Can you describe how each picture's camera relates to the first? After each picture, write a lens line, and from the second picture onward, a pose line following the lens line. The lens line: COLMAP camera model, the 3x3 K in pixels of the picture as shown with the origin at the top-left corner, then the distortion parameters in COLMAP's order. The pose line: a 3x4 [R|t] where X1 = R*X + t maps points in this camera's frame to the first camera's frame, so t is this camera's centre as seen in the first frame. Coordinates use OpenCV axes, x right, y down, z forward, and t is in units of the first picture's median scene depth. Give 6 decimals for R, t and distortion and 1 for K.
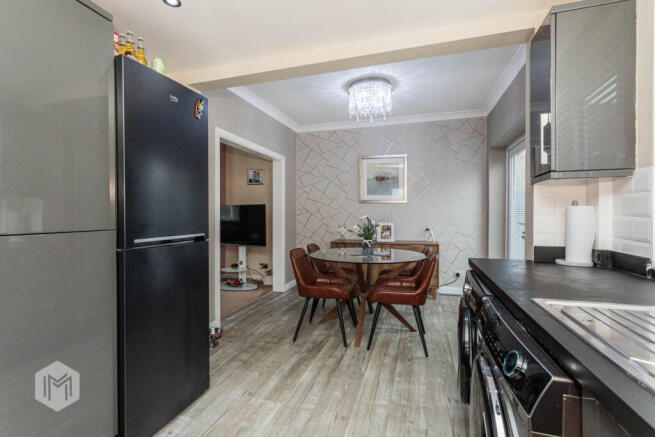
lens RADIAL K [[307.5, 0, 325.8], [0, 307.5, 217.6], [0, 0, 1]] dist [0.000566, 0.000379]
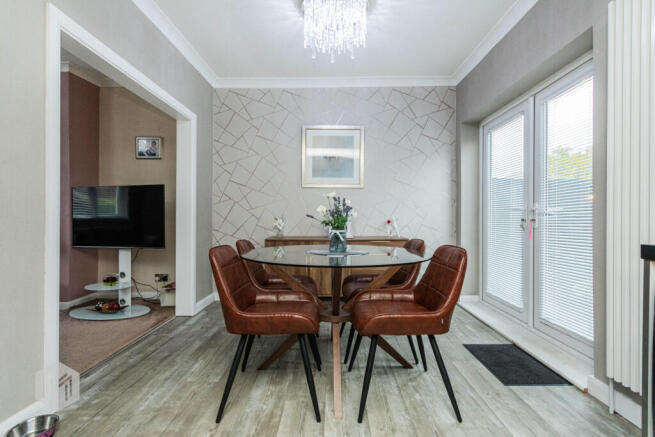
lens RADIAL K [[307.5, 0, 325.8], [0, 307.5, 217.6], [0, 0, 1]] dist [0.000566, 0.000379]
pose [[0.961785, 0.002791, 0.273790, -0.045089], [0.001587, 0.999874, -0.015768, 0.041220], [-0.273799, 0.015600, 0.961660, 0.283001]]
